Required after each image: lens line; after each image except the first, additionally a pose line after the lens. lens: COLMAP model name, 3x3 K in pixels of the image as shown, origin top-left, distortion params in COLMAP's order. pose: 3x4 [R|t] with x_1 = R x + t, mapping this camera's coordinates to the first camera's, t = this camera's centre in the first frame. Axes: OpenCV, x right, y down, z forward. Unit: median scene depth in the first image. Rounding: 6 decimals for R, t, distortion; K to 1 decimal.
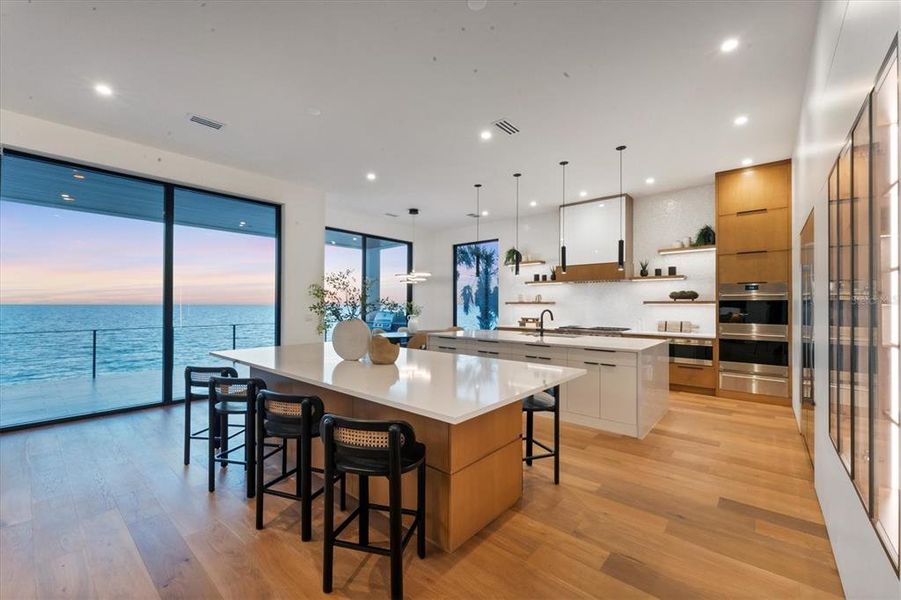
lens RADIAL K [[370.8, 0, 449.4], [0, 370.8, 298.5], [0, 0, 1]] dist [0.001527, 0.000017]
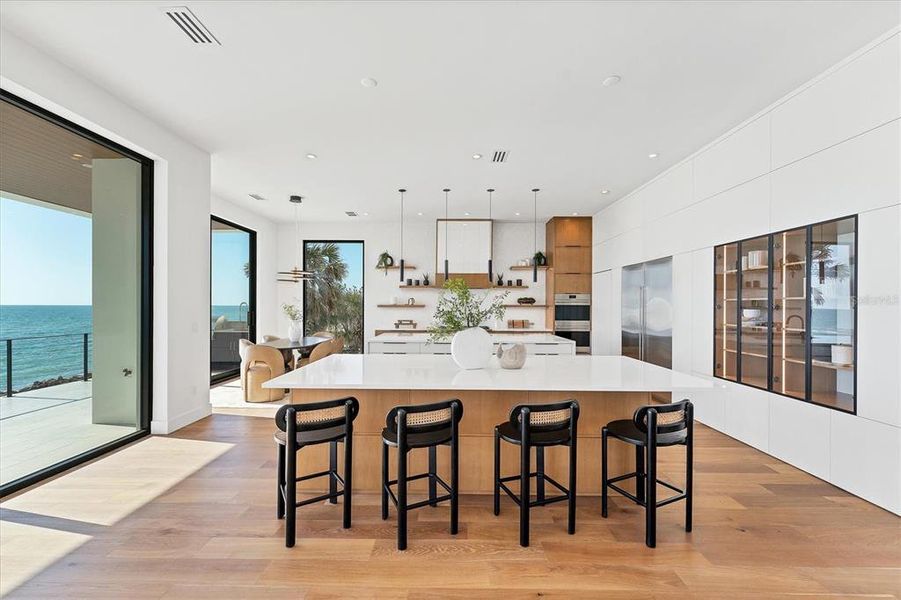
lens RADIAL K [[370.5, 0, 448.0], [0, 370.5, 304.1], [0, 0, 1]] dist [-0.001351, -0.000200]
pose [[0.762022, 0.001448, 0.647550, -0.466204], [-0.011618, 0.999867, 0.011436, -0.008719], [-0.647447, -0.016238, 0.761937, 0.143705]]
